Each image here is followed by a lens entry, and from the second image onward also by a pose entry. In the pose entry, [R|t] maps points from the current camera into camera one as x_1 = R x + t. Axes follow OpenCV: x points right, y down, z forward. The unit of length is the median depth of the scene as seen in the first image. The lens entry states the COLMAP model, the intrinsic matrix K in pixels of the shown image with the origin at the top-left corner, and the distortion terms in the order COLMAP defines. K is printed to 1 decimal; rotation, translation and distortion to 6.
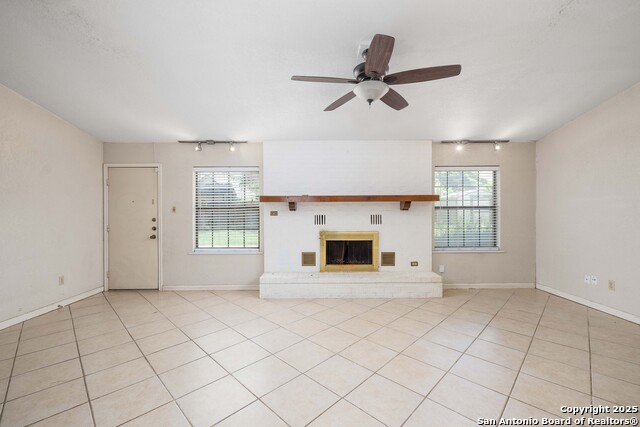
lens RADIAL K [[270.1, 0, 320.7], [0, 270.1, 215.1], [0, 0, 1]] dist [0.000552, -0.000066]
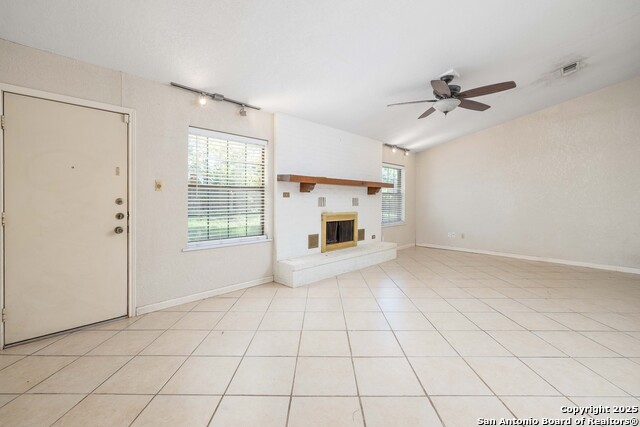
lens RADIAL K [[270.1, 0, 320.1], [0, 270.1, 207.5], [0, 0, 1]] dist [0.000552, -0.000066]
pose [[0.716182, -0.010974, 0.697827, -0.724171], [0.005841, 0.999936, 0.009730, 0.028188], [-0.697889, -0.002892, 0.716200, 0.266214]]
